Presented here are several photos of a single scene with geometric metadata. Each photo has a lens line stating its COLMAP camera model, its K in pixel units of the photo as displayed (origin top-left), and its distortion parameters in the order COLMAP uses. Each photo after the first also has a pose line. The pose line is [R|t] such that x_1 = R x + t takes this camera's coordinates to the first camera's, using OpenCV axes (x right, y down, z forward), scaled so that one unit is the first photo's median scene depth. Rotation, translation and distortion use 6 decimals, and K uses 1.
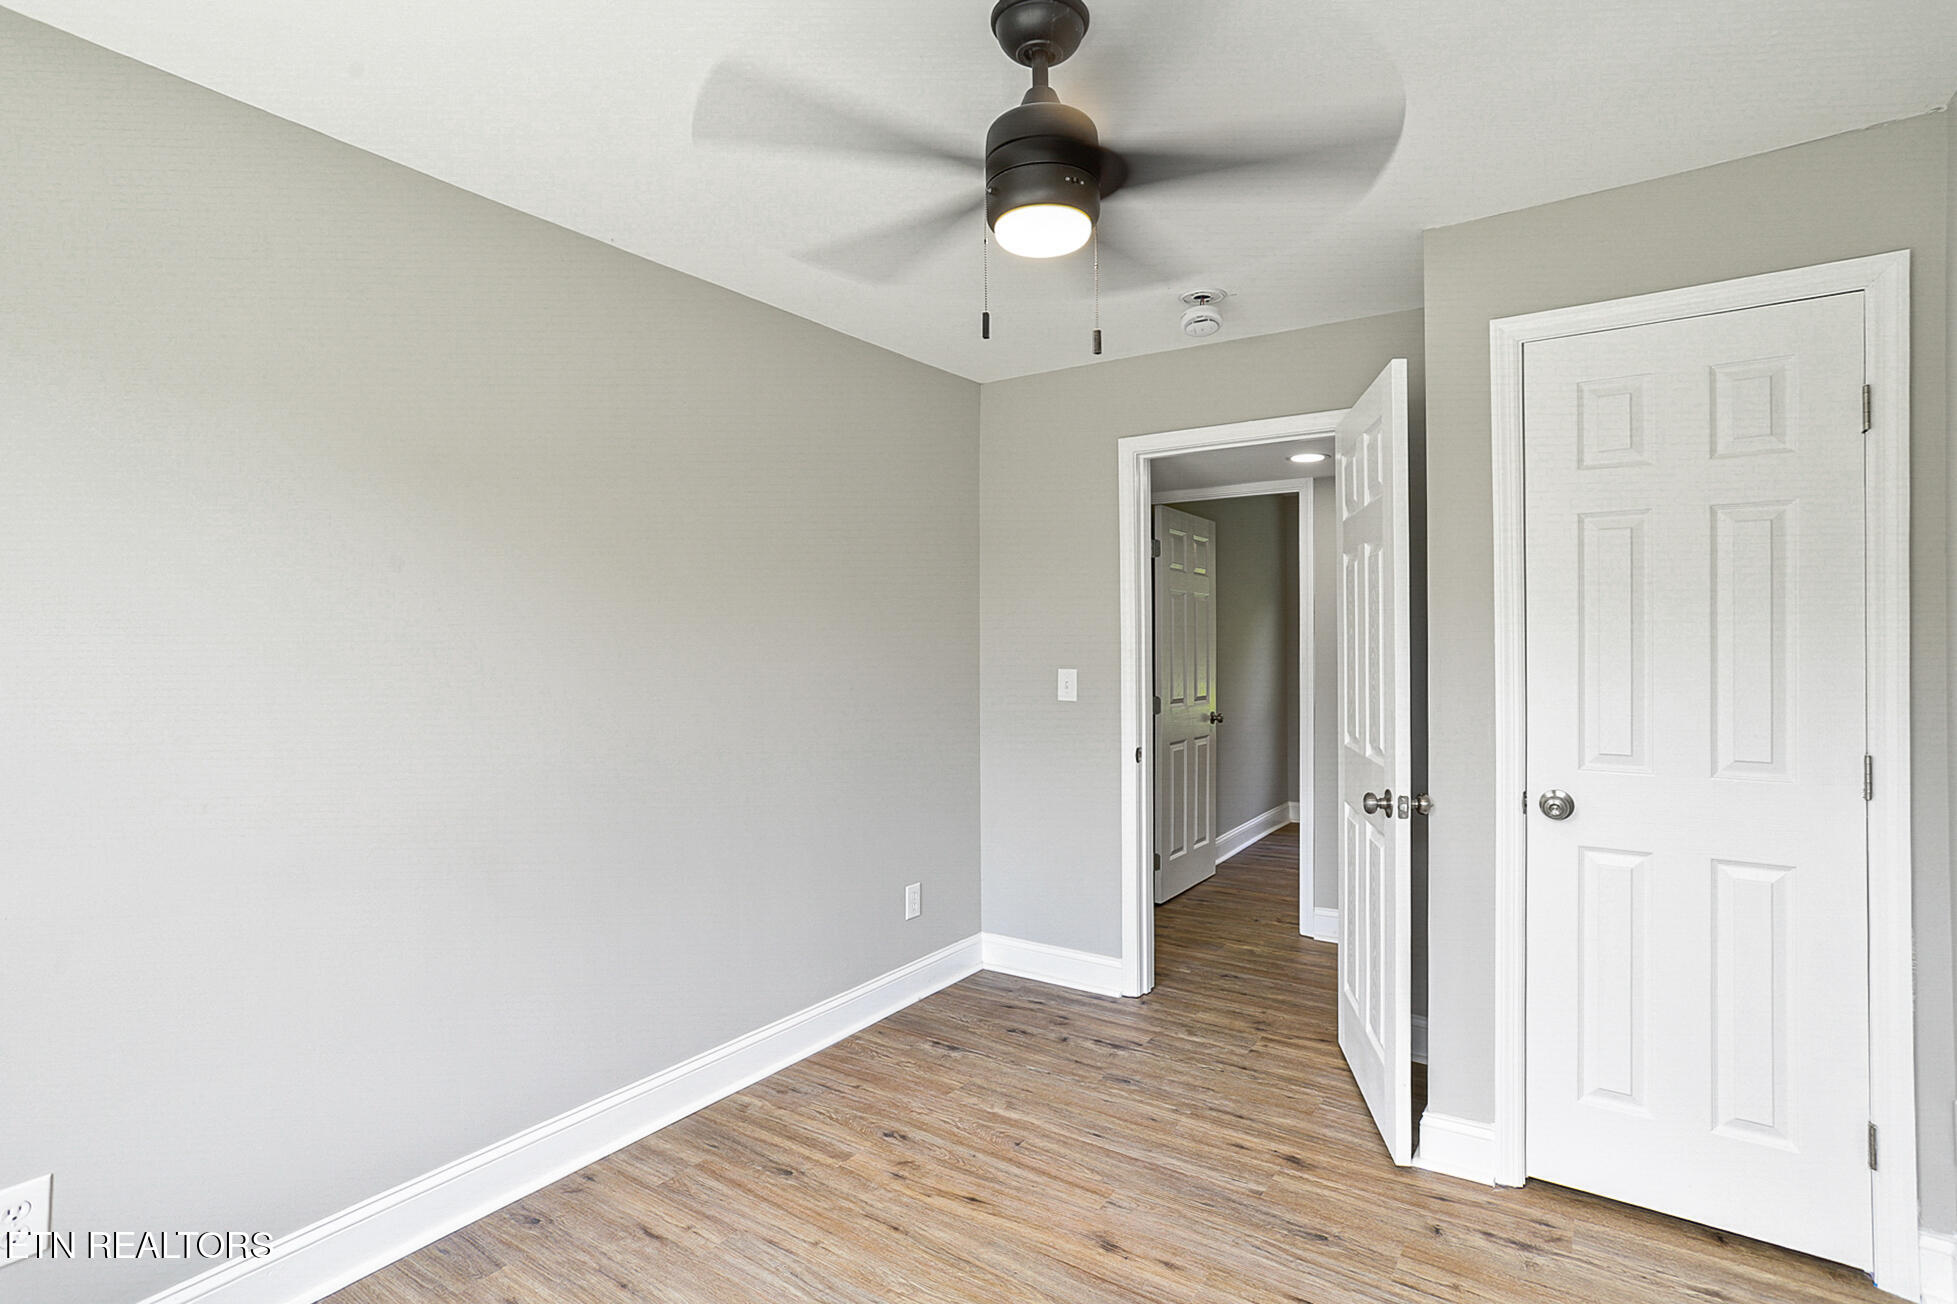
lens RADIAL K [[964.1, 0, 984.5], [0, 964.1, 648.9], [0, 0, 1]] dist [-0.057104, 0.034865]
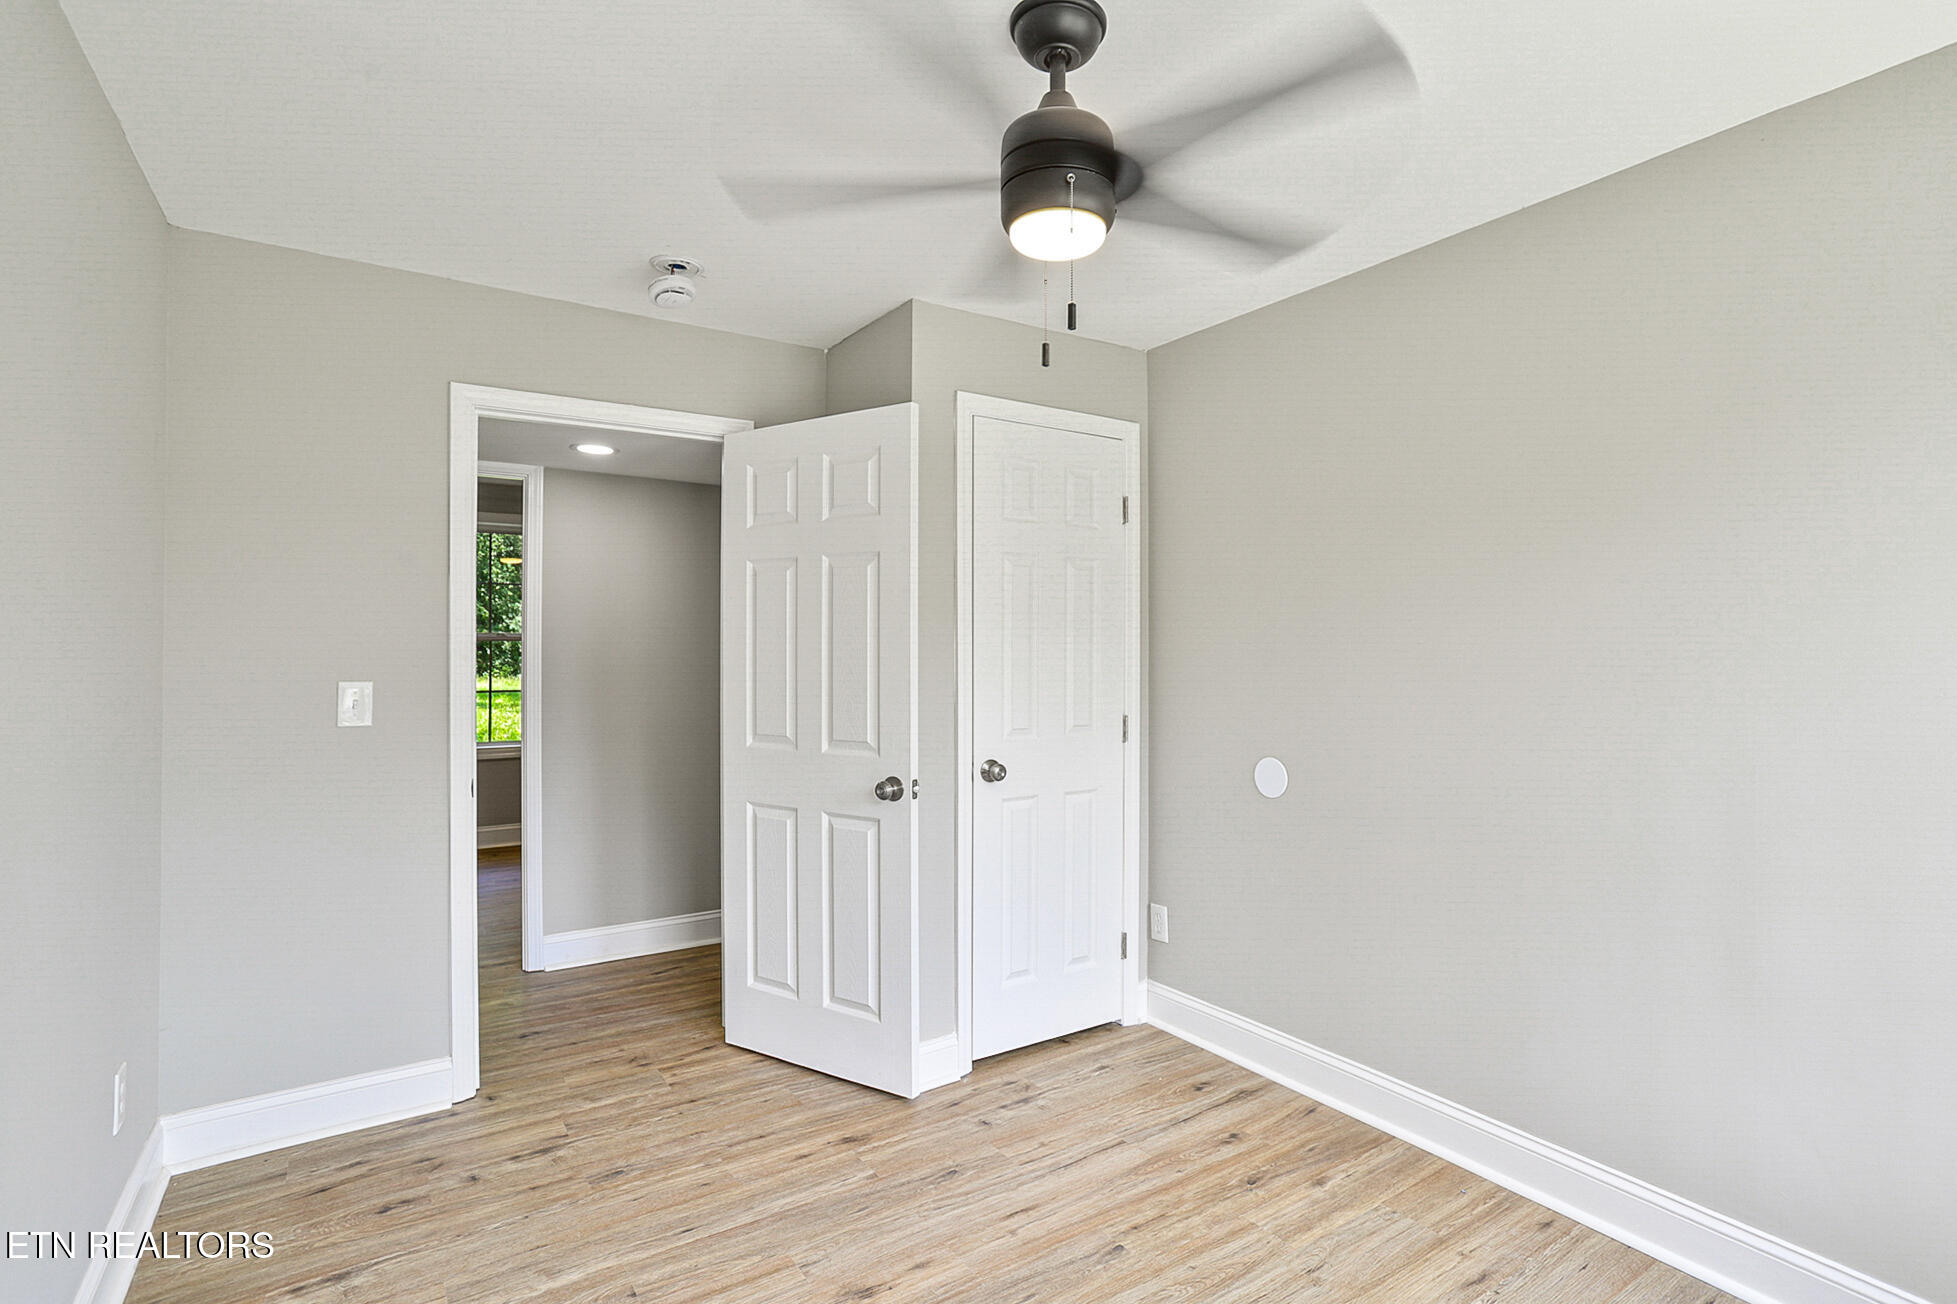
lens RADIAL K [[964.1, 0, 984.5], [0, 964.1, 648.9], [0, 0, 1]] dist [-0.057104, 0.034865]
pose [[0.369028, 0.002059, 0.929416, -0.531417], [0.002904, 0.999990, -0.003368, -0.000513], [-0.929414, 0.003942, 0.369018, 0.417710]]
